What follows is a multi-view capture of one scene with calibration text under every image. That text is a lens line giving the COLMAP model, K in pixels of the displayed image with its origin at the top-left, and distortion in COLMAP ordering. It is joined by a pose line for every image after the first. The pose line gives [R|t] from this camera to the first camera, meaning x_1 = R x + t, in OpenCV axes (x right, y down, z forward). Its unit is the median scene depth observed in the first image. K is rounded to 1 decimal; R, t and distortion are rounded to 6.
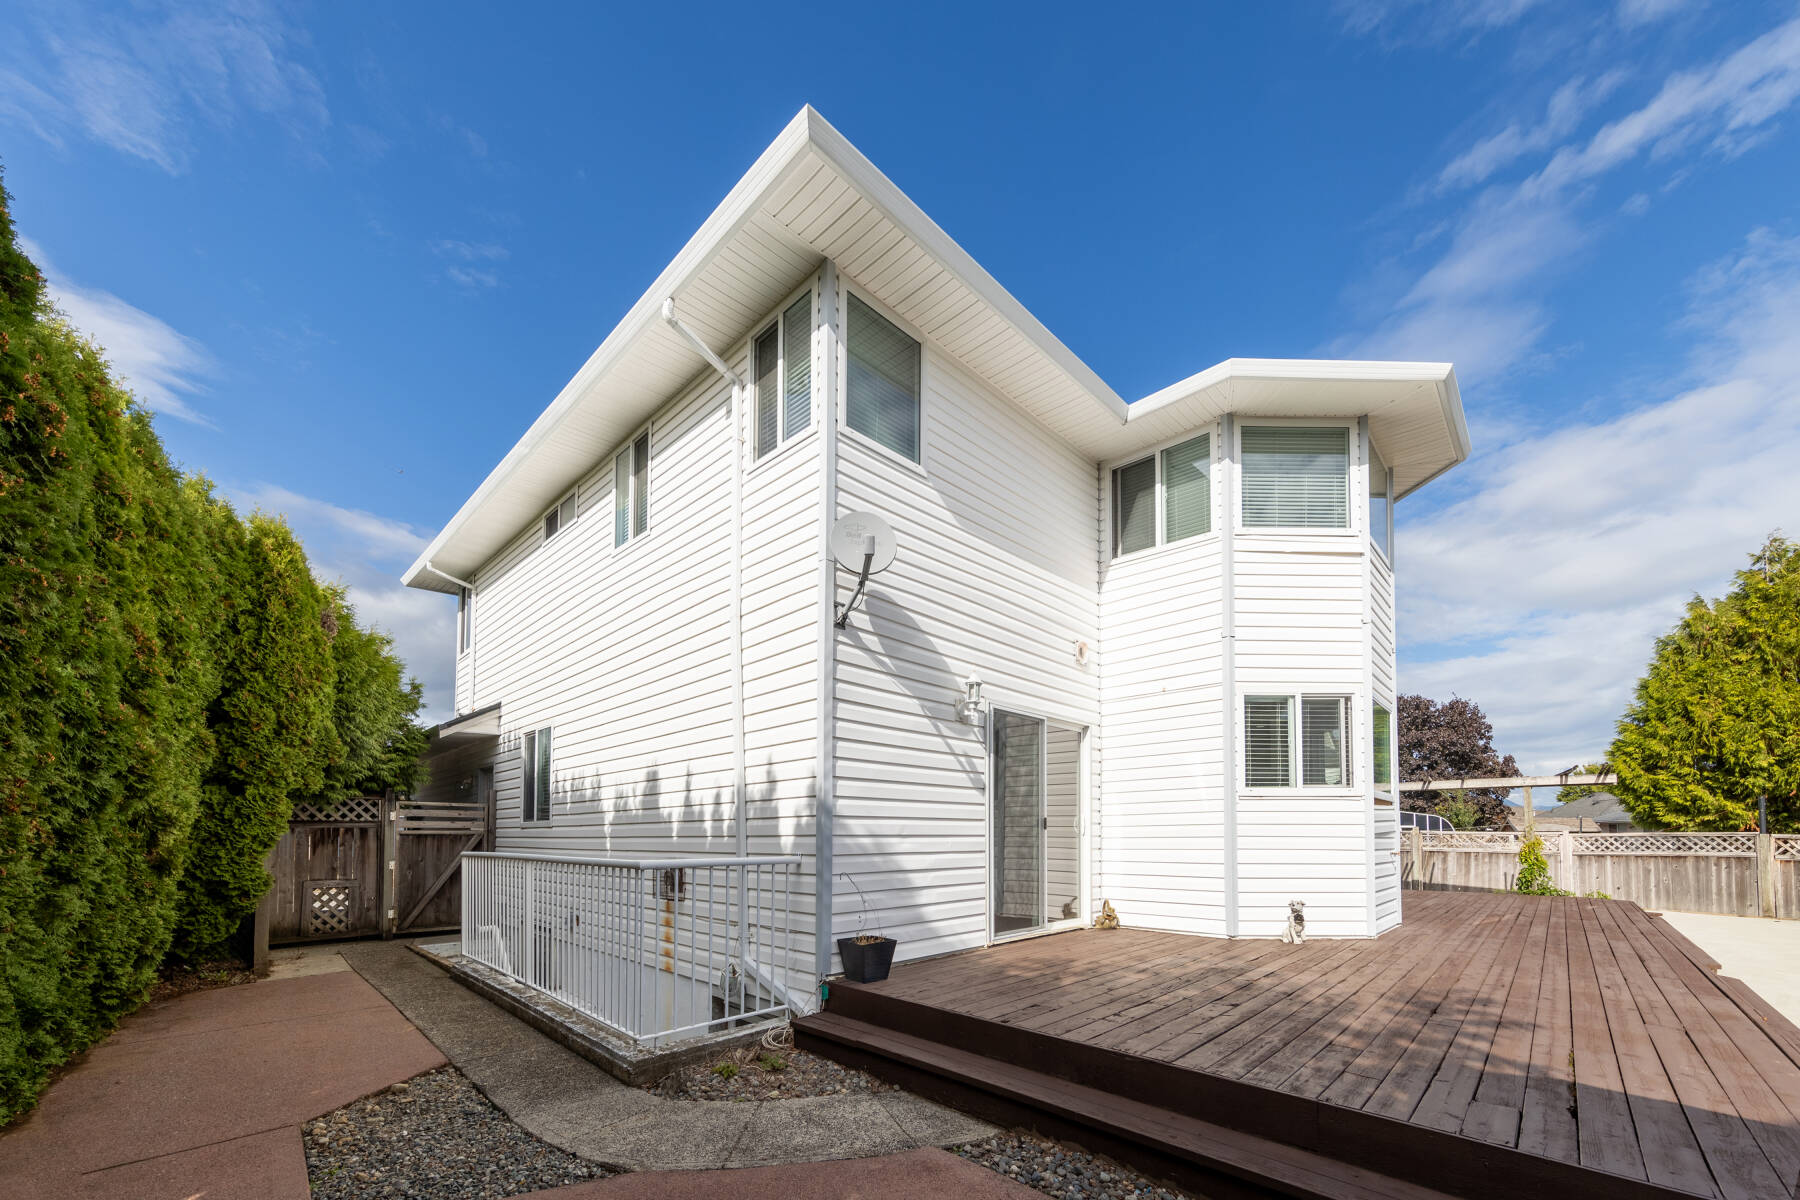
lens RADIAL K [[722.8, 0, 898.4], [0, 722.8, 752.4], [0, 0, 1]] dist [0.001839, 0.000603]
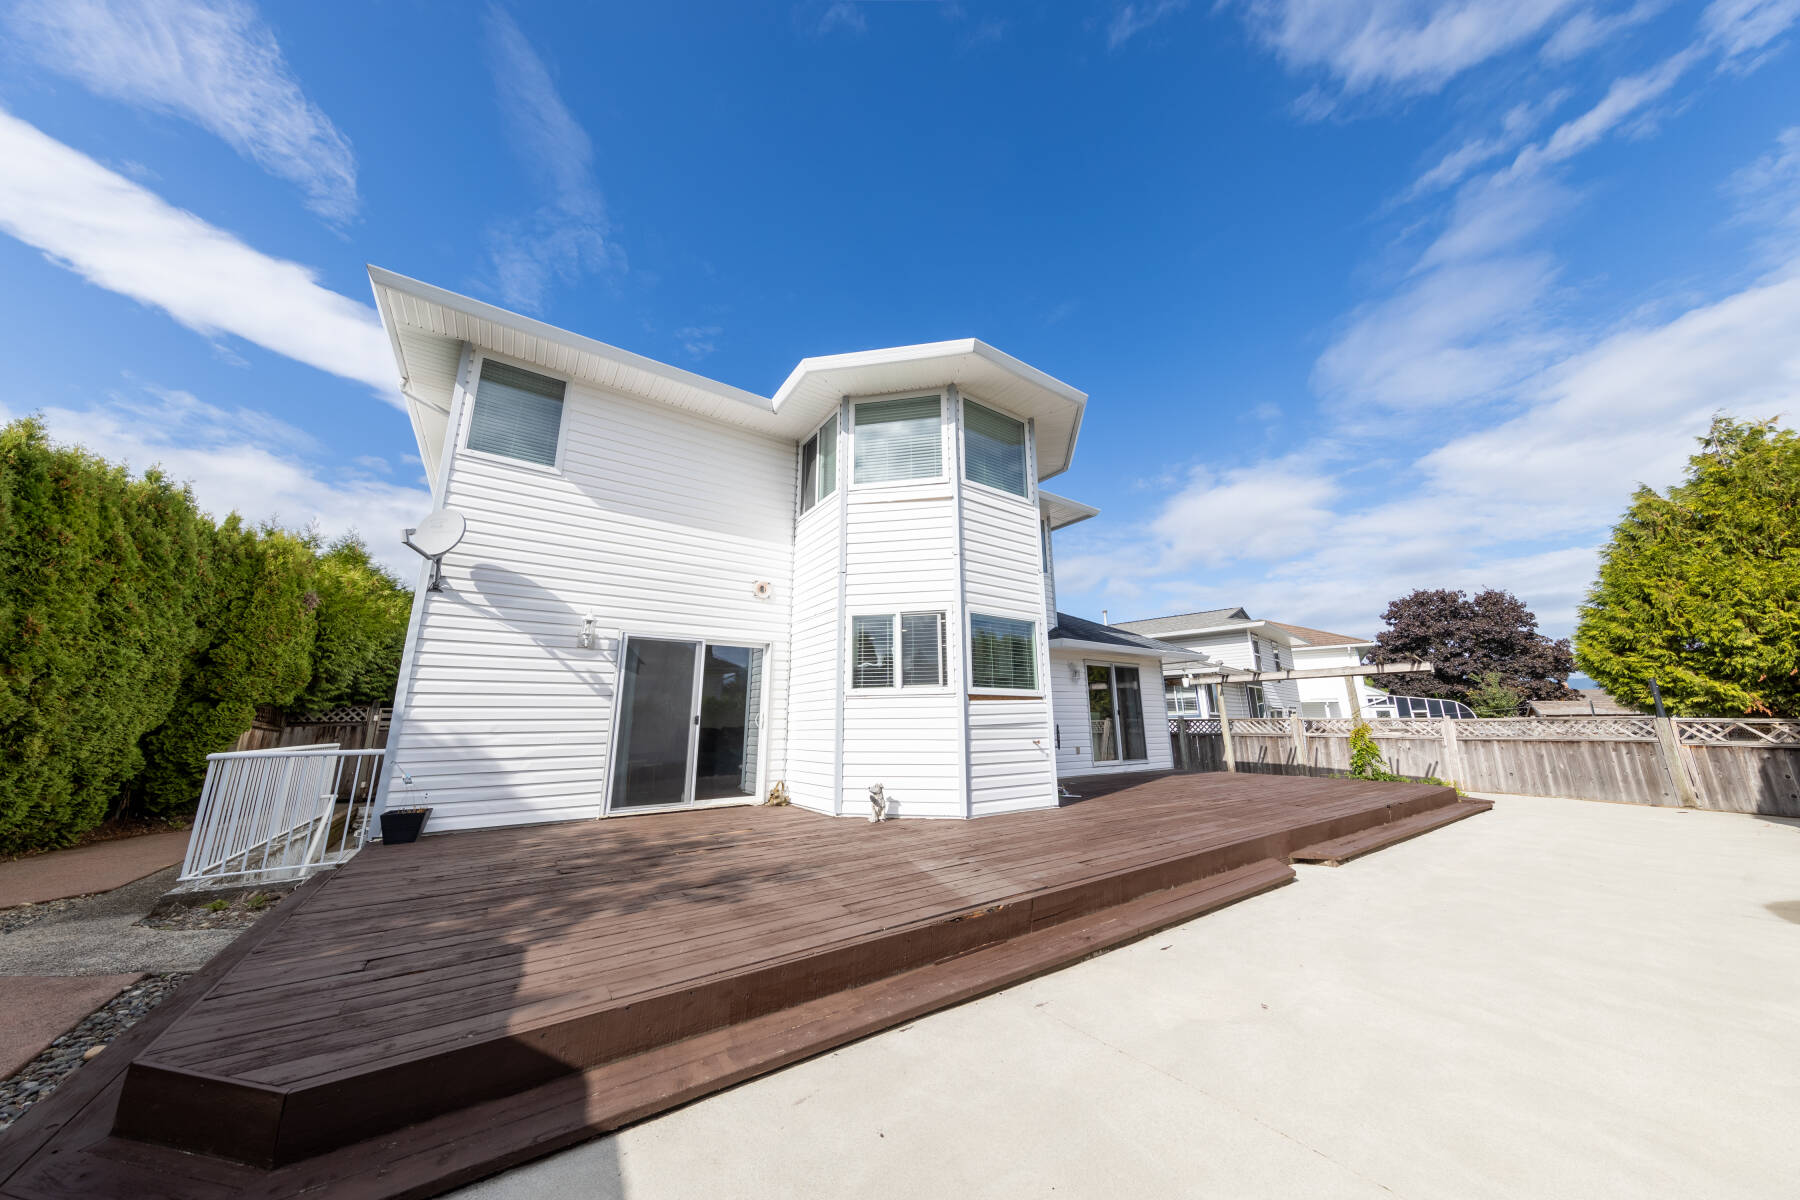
lens RADIAL K [[556.1, 0, 900.0], [0, 556.1, 600.0], [0, 0, 1]] dist [0.000245, -0.000142]
pose [[0.976508, -0.054441, -0.208489, 0.333975], [0.032838, 0.993854, -0.105714, 0.000386], [0.212963, 0.096384, 0.972295, 0.037918]]
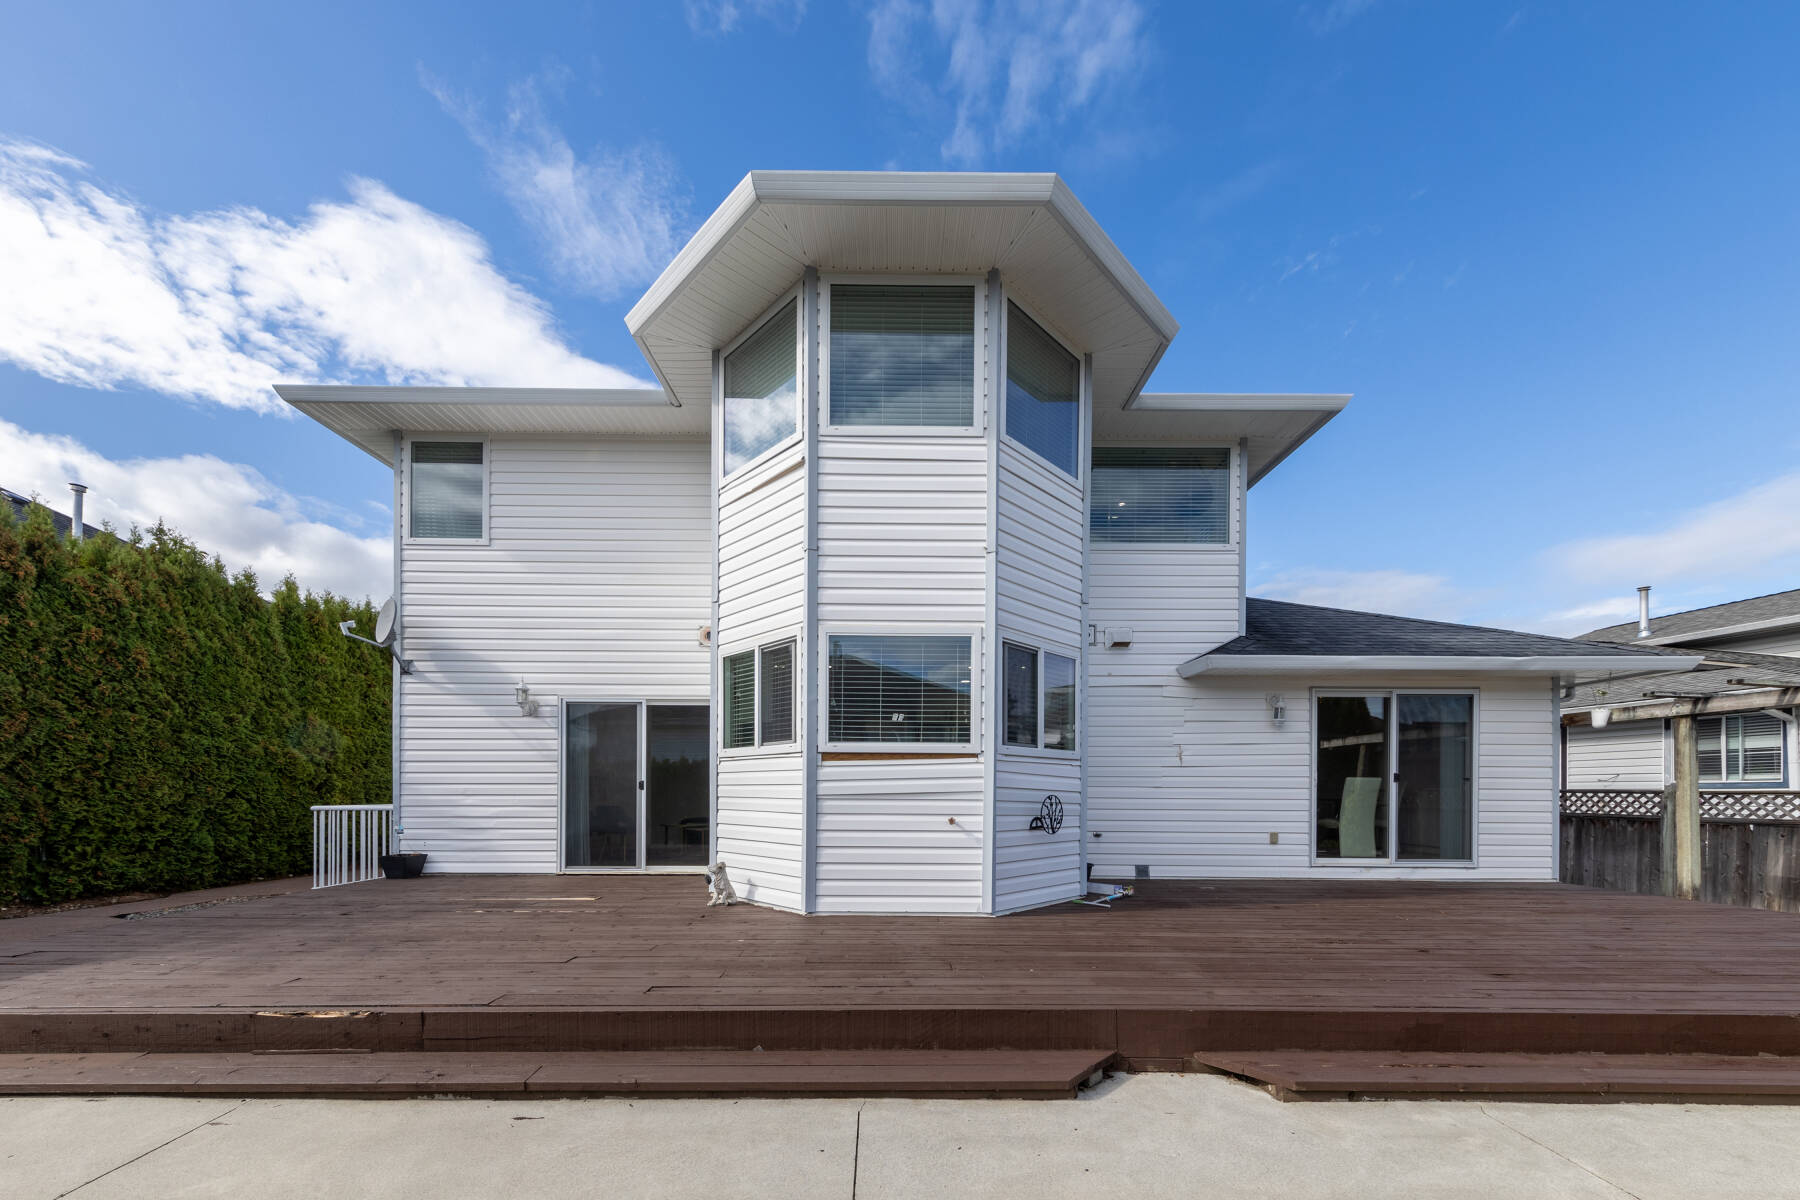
lens RADIAL K [[660.4, 0, 899.2], [0, 660.4, 797.7], [0, 0, 1]] dist [-0.002265, -0.000280]
pose [[0.685617, 0.010265, -0.727890, 0.568861], [0.079674, 0.992836, 0.089048, 0.023152], [0.723590, -0.119047, 0.679887, 0.237015]]
